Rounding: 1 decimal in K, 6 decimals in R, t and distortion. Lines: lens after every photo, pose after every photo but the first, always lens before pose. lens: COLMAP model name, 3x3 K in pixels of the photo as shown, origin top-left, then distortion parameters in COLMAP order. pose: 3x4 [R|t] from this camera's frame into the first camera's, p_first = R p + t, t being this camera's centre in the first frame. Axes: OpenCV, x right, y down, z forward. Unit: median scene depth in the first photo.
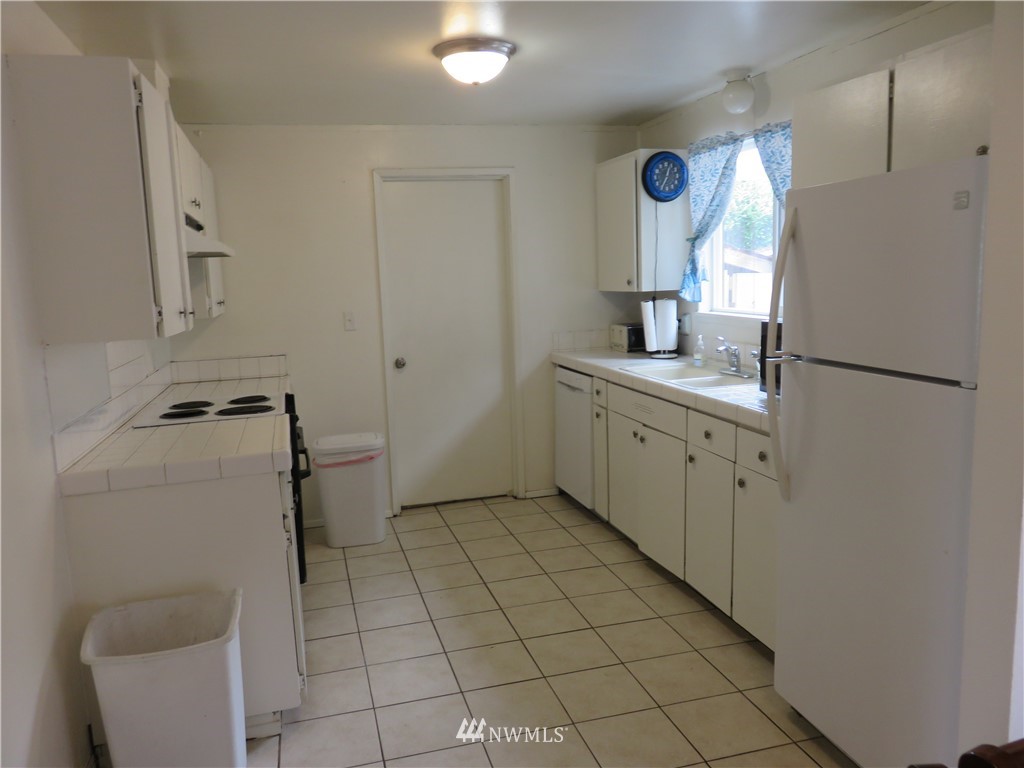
lens RADIAL K [[766.6, 0, 512.0], [0, 766.6, 384.0], [0, 0, 1]] dist [-0.007930, 0.000889]
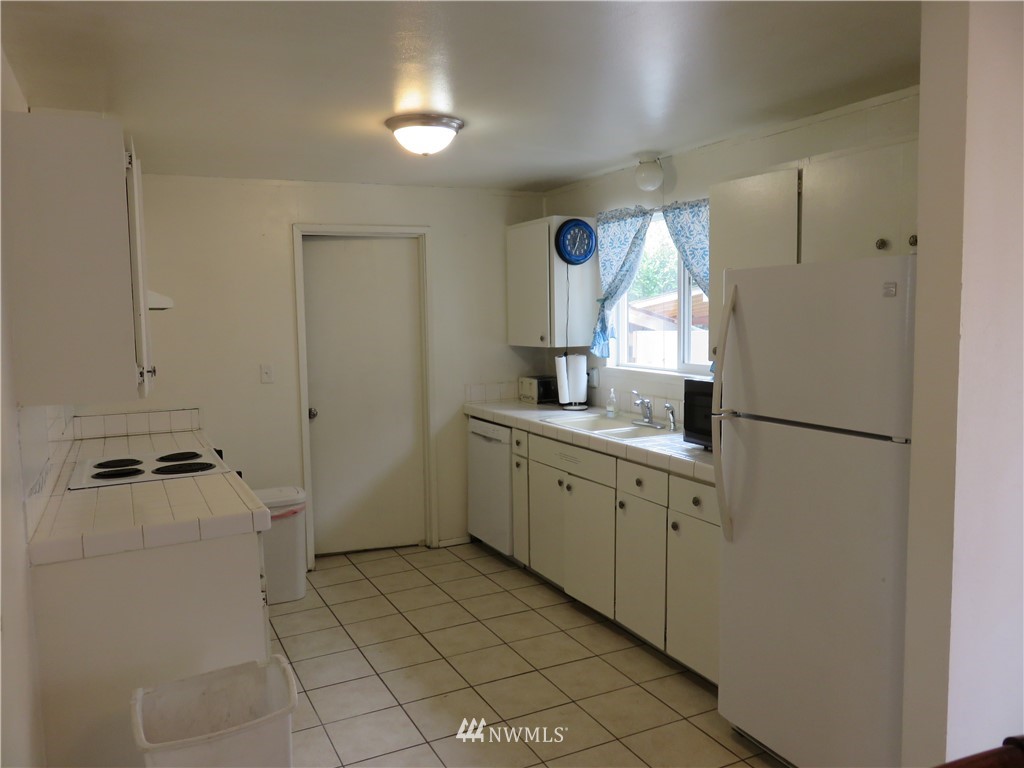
lens RADIAL K [[766.6, 0, 512.0], [0, 766.6, 384.0], [0, 0, 1]] dist [-0.007930, 0.000889]
pose [[0.981744, 0.000567, 0.190204, -0.103236], [0.010487, 0.998313, -0.057102, -0.010593], [-0.189916, 0.058054, 0.980083, -0.034584]]
